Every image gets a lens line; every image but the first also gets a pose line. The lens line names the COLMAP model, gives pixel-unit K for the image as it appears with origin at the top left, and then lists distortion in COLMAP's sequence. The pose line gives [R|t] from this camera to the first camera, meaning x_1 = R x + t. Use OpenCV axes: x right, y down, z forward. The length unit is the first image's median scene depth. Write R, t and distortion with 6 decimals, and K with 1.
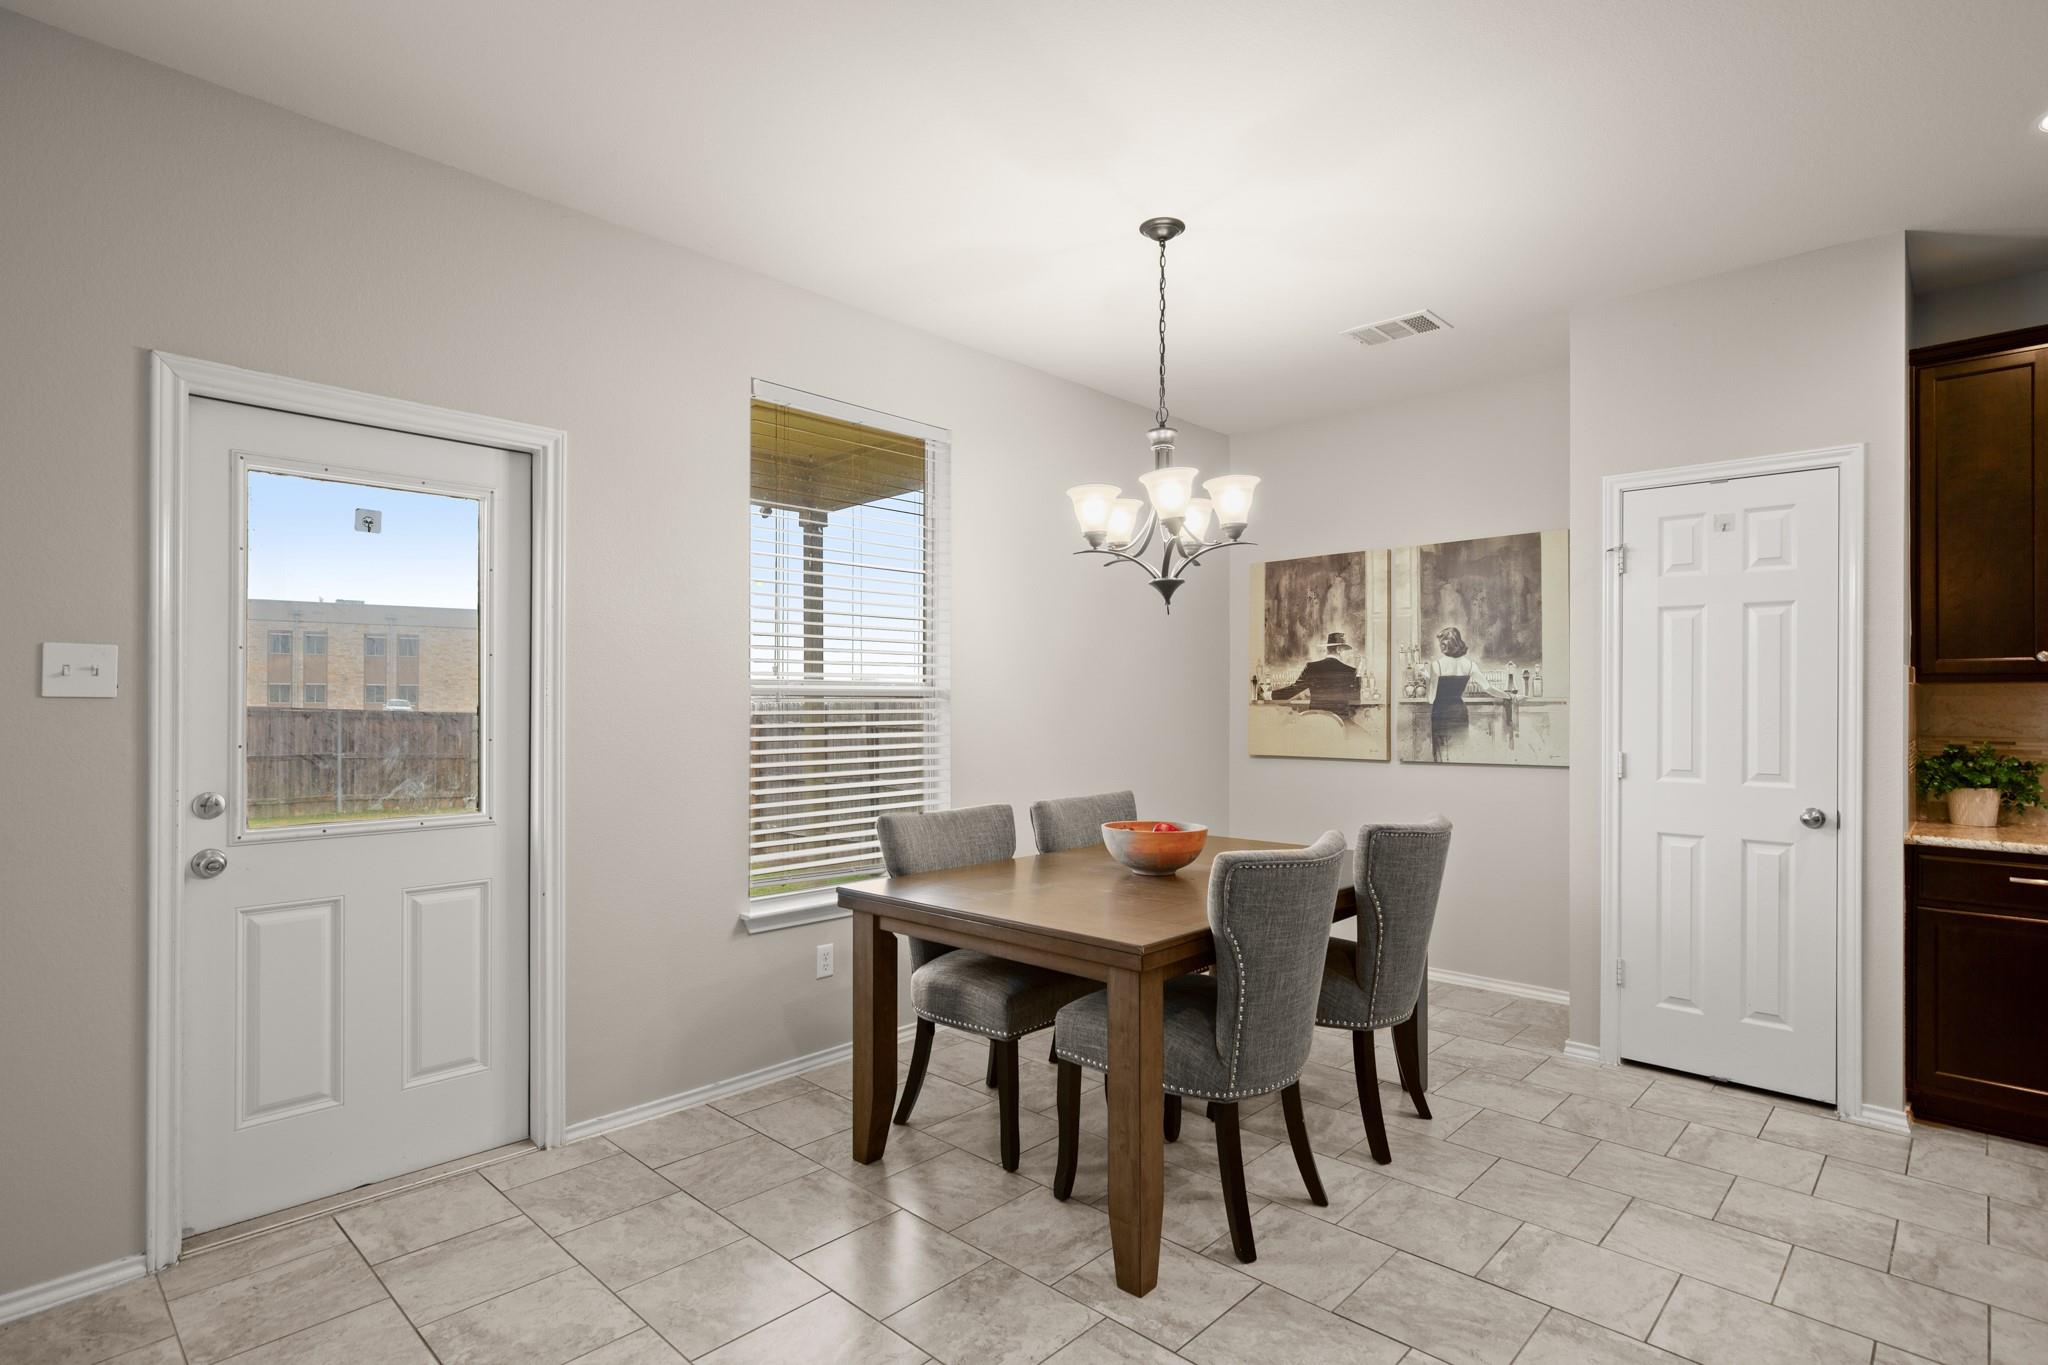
lens RADIAL K [[1029.5, 0, 1041.2], [0, 1029.5, 699.1], [0, 0, 1]] dist [0.003785, 0.004646]
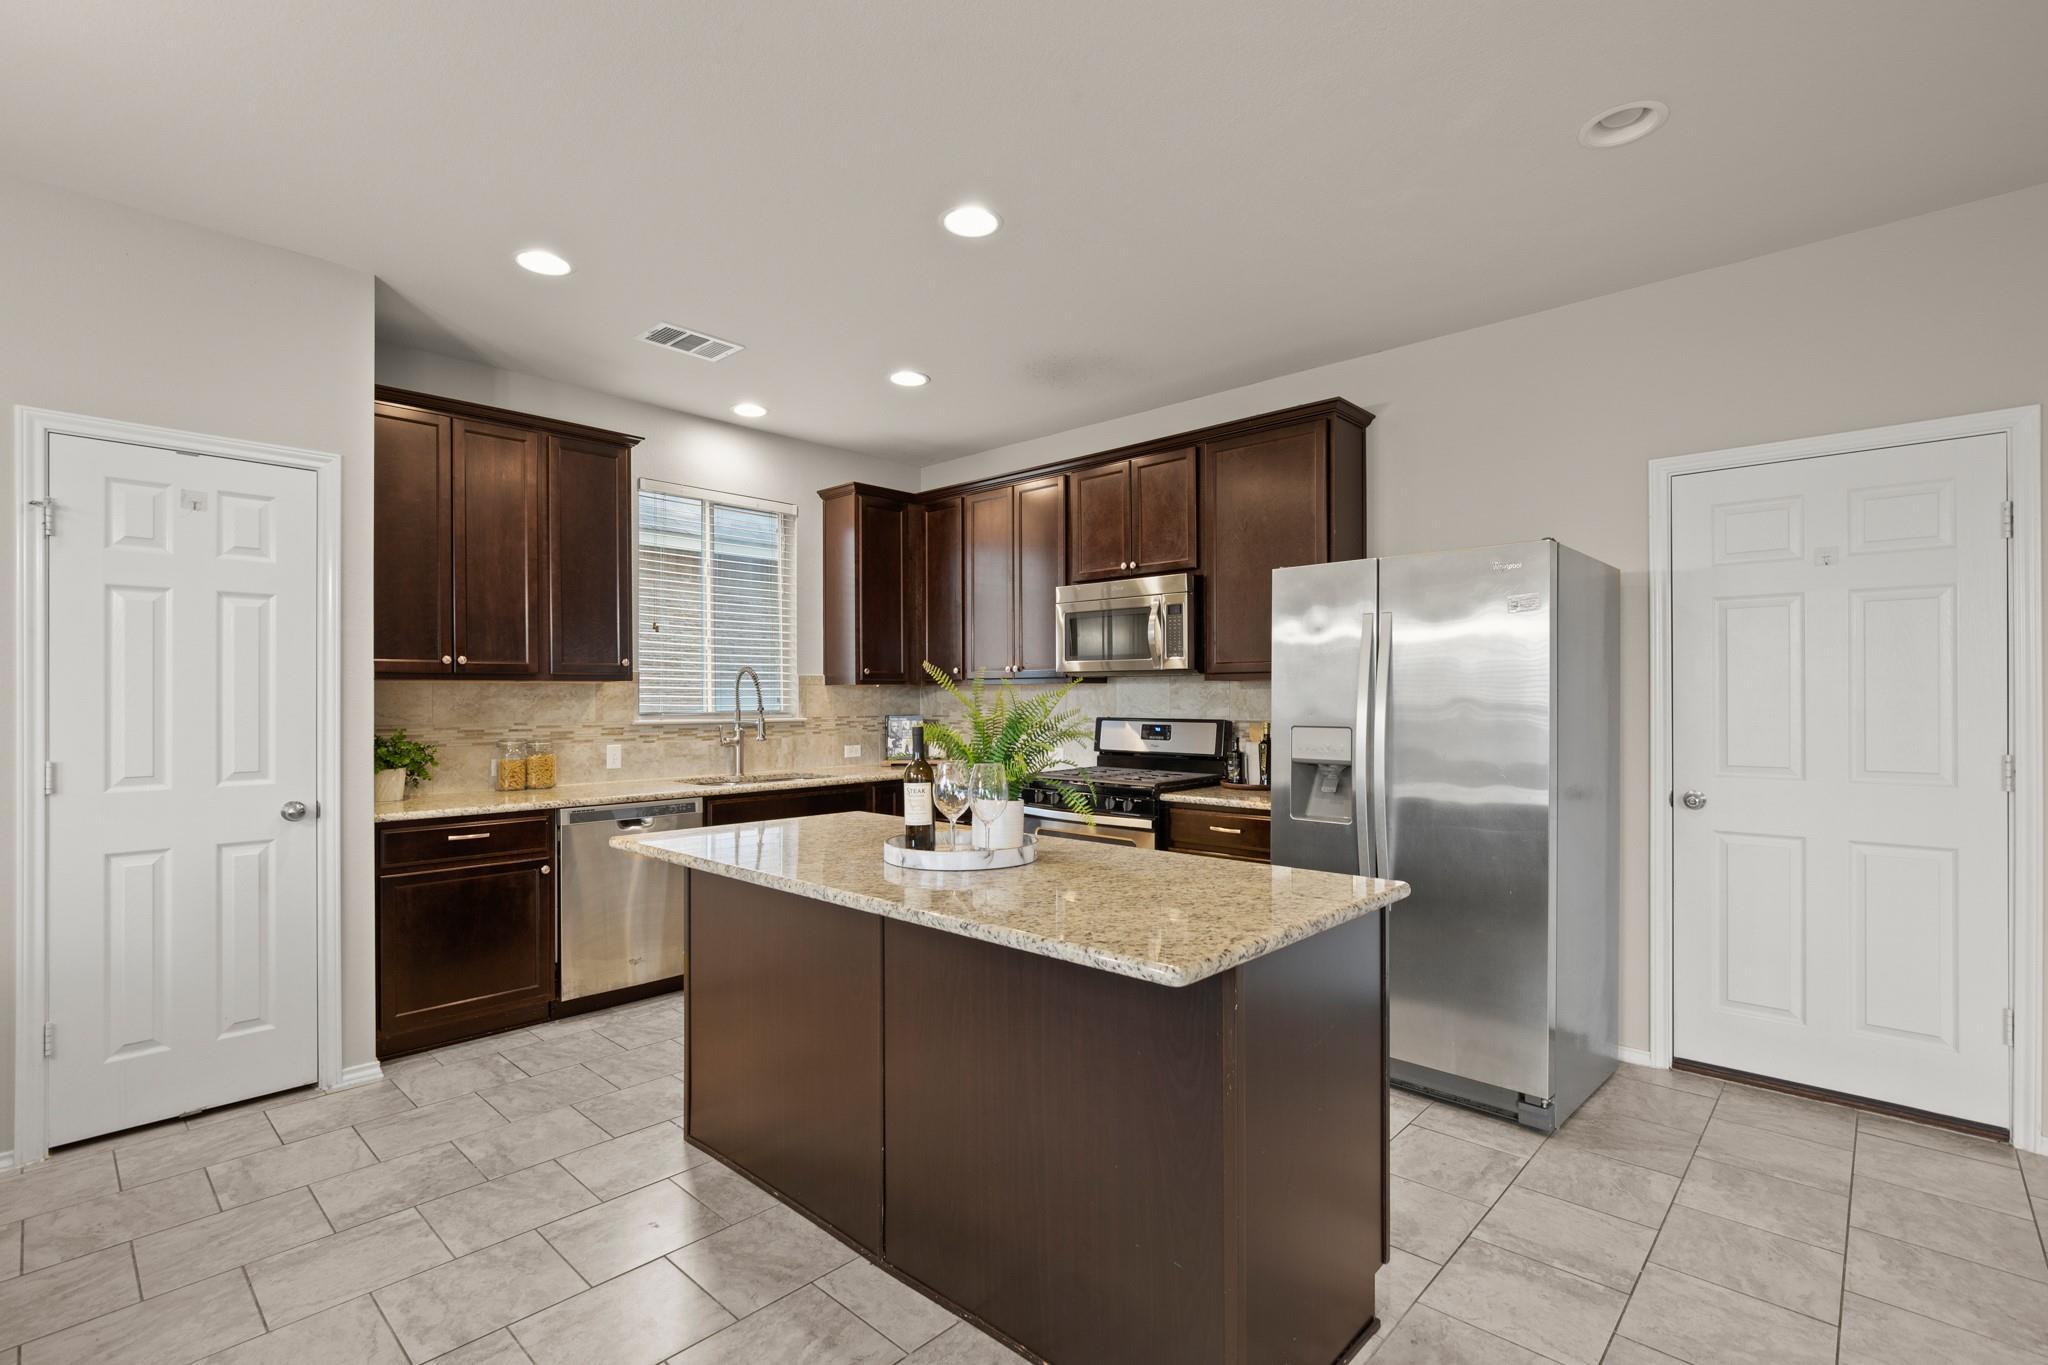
lens RADIAL K [[944.2, 0, 1062.6], [0, 944.2, 694.3], [0, 0, 1]] dist [-0.022665, 0.006597]
pose [[-0.030957, -0.005106, 0.999508, -0.176972], [-0.001613, 0.999986, 0.005058, -0.005256], [-0.999519, -0.001455, -0.030965, 0.254424]]
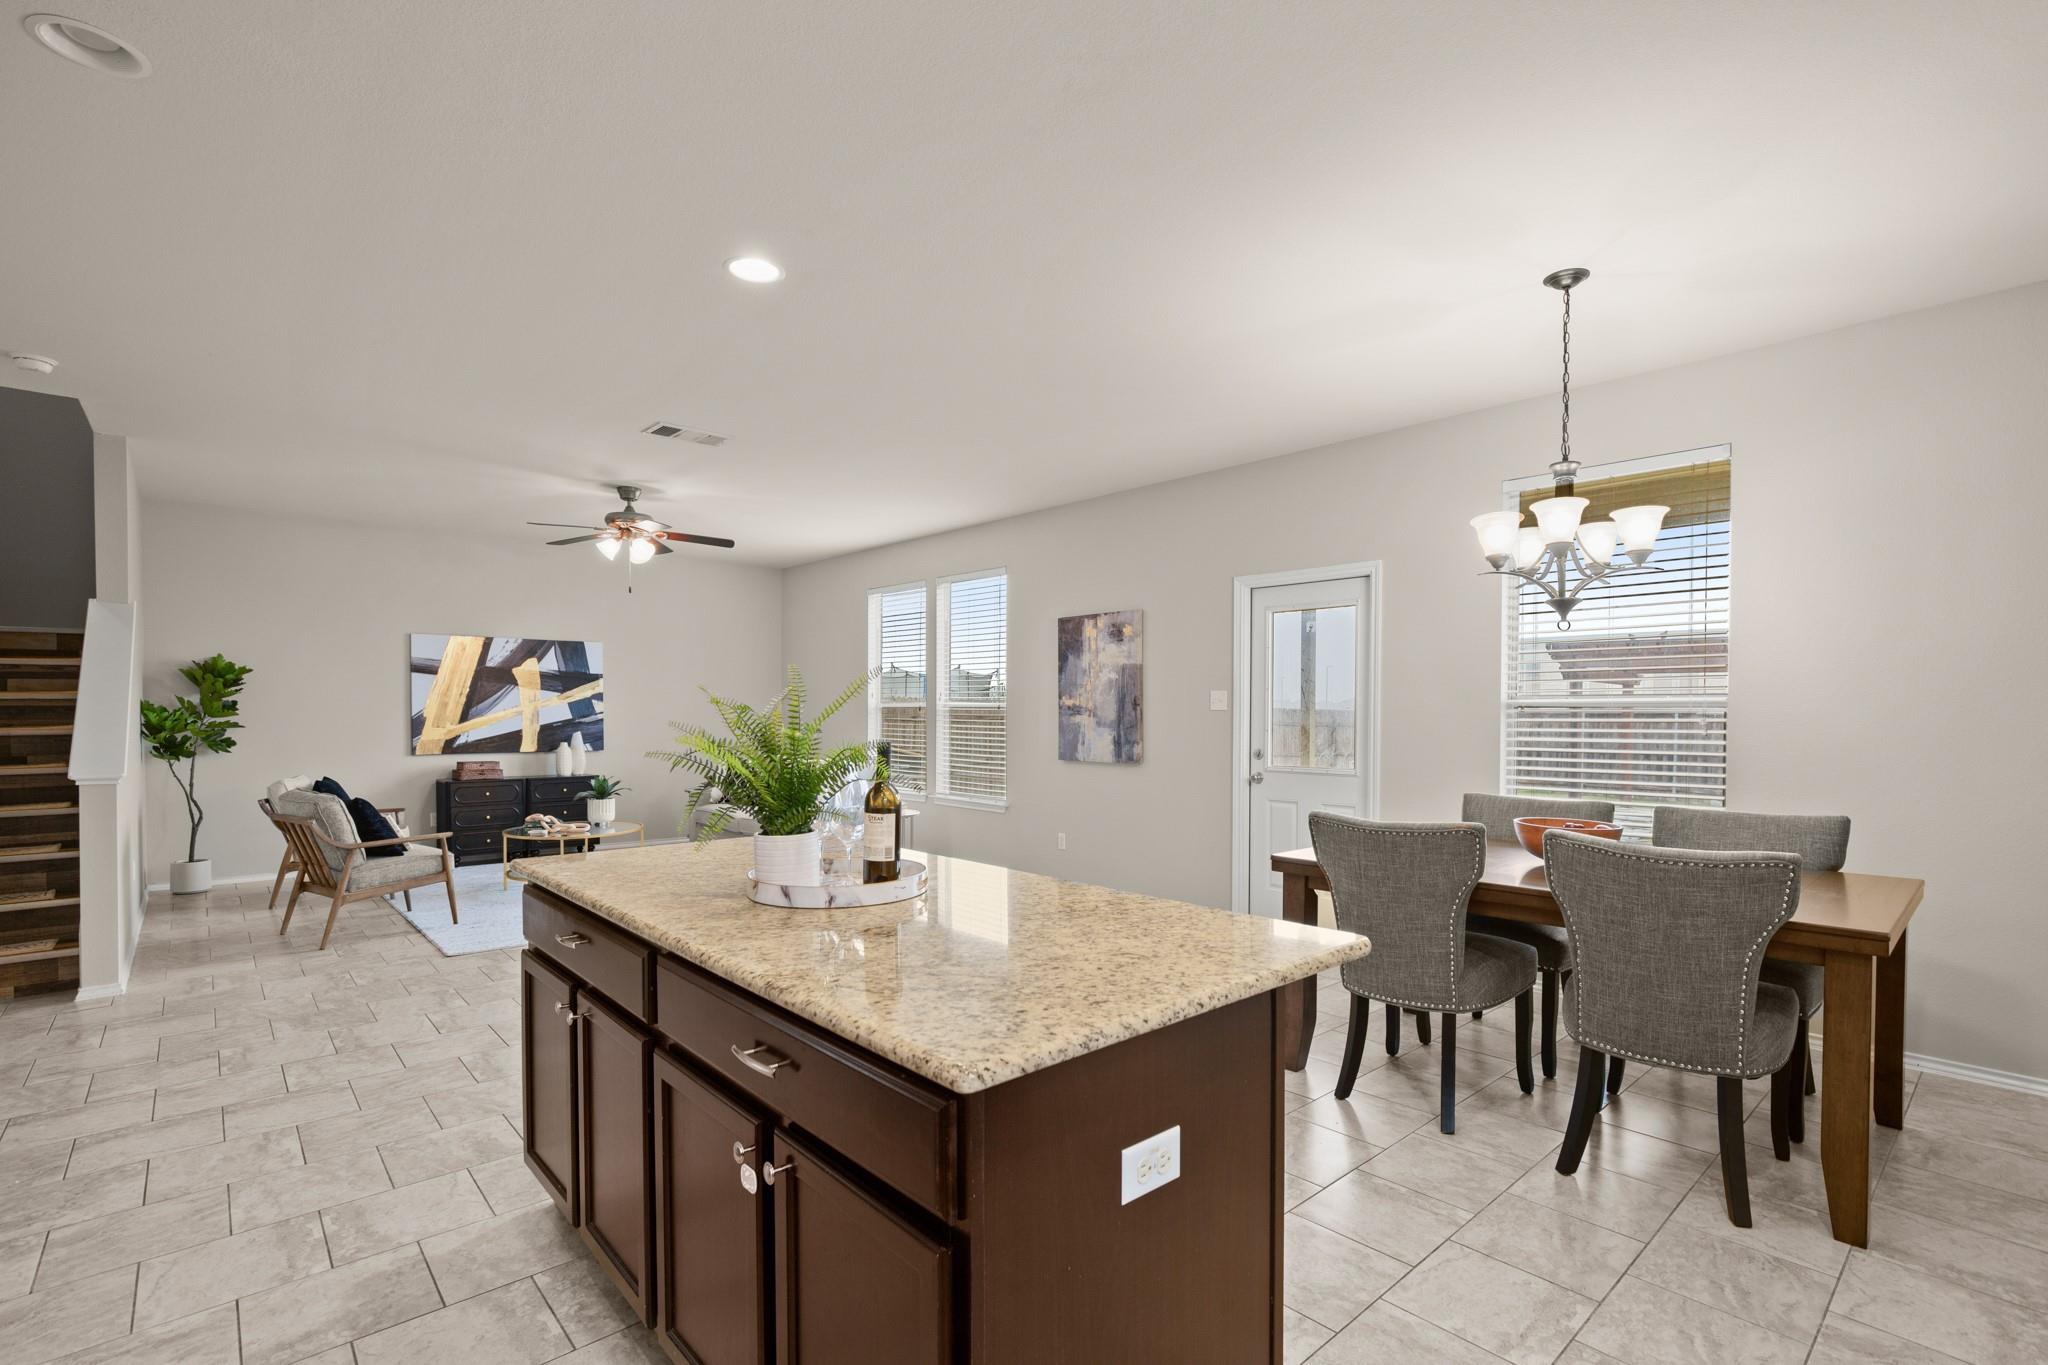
lens RADIAL K [[944.2, 0, 1044.3], [0, 944.2, 725.3], [0, 0, 1]] dist [-0.022665, 0.006597]
pose [[-0.075353, 0.010262, -0.997104, 1.026502], [-0.000936, 0.999946, 0.010362, 0.008221], [0.997156, 0.001714, -0.075340, 0.465272]]
